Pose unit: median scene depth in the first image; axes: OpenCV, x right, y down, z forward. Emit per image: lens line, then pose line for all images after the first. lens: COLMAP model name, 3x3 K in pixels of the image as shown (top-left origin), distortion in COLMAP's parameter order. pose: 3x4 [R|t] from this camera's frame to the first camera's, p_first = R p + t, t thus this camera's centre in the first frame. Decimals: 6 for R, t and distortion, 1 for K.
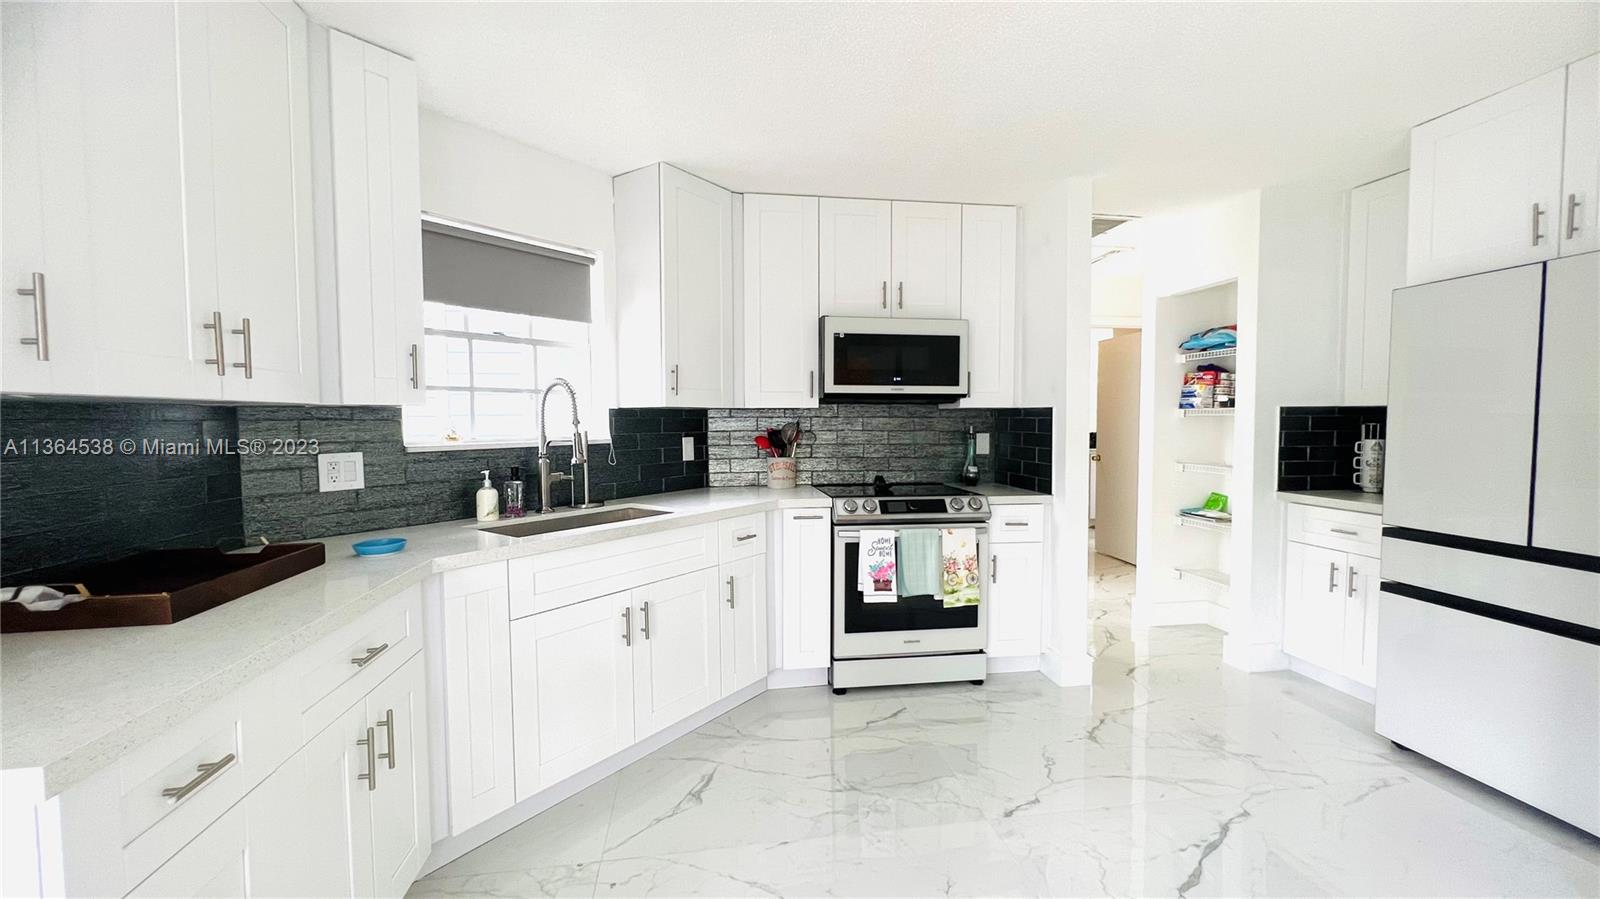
lens RADIAL K [[644.1, 0, 800.0], [0, 644.1, 449.5], [0, 0, 1]] dist [-0.000561, -0.000115]
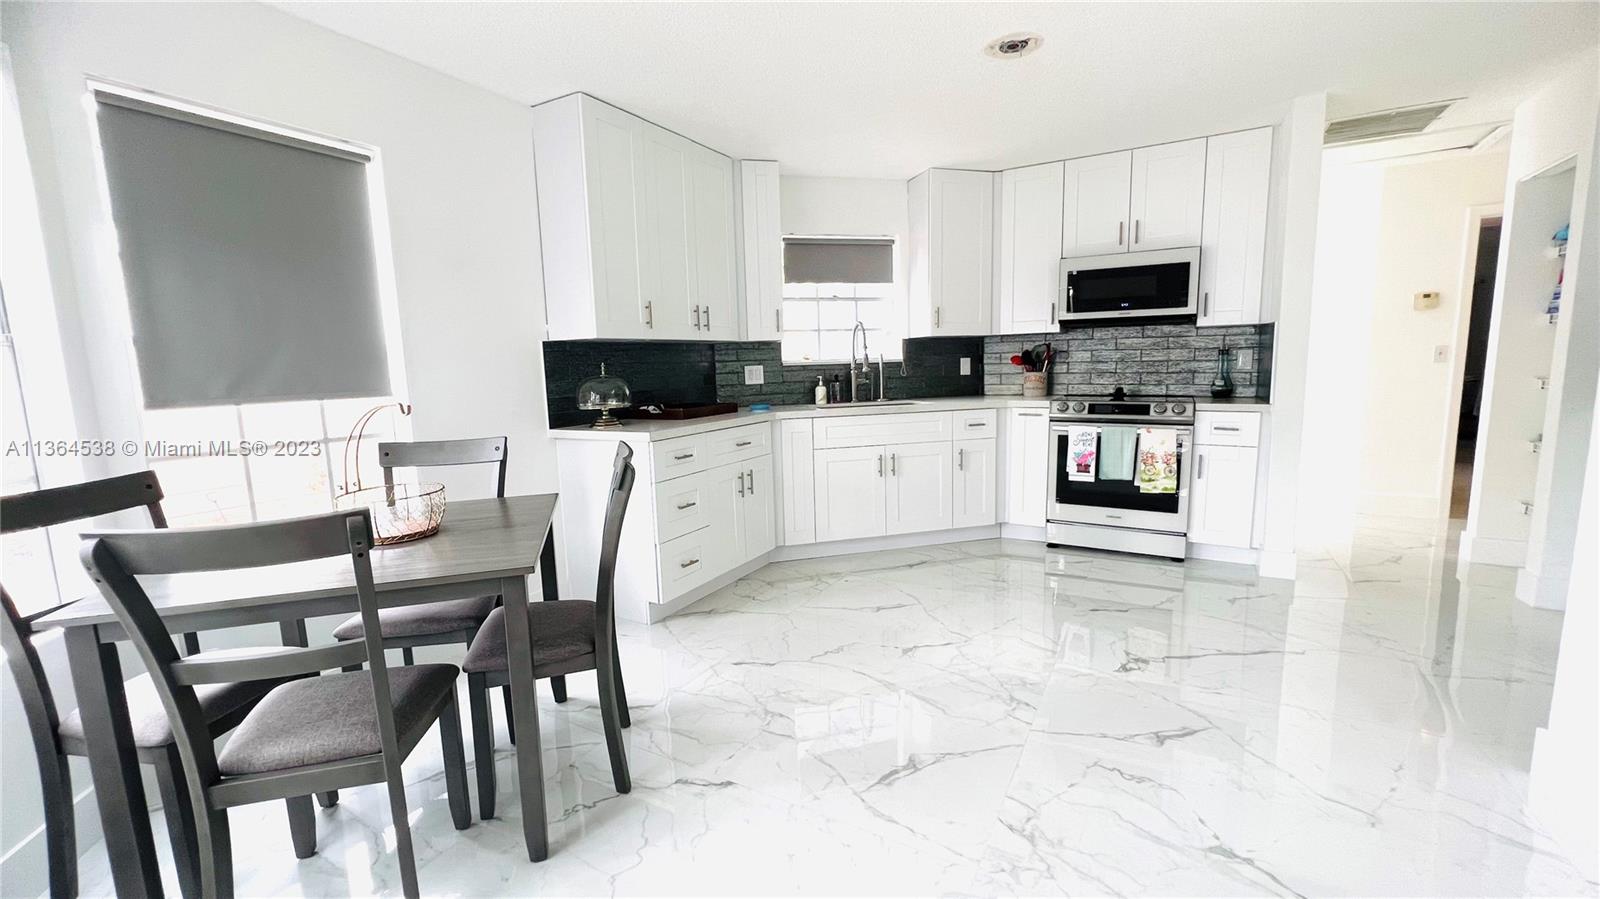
lens RADIAL K [[644.1, 0, 800.0], [0, 644.1, 449.5], [0, 0, 1]] dist [-0.000561, -0.000115]
pose [[0.782970, 0.067294, -0.618409, 0.470305], [-0.005230, 0.994808, 0.101632, 0.043092], [0.622038, -0.076341, 0.779257, -0.356718]]
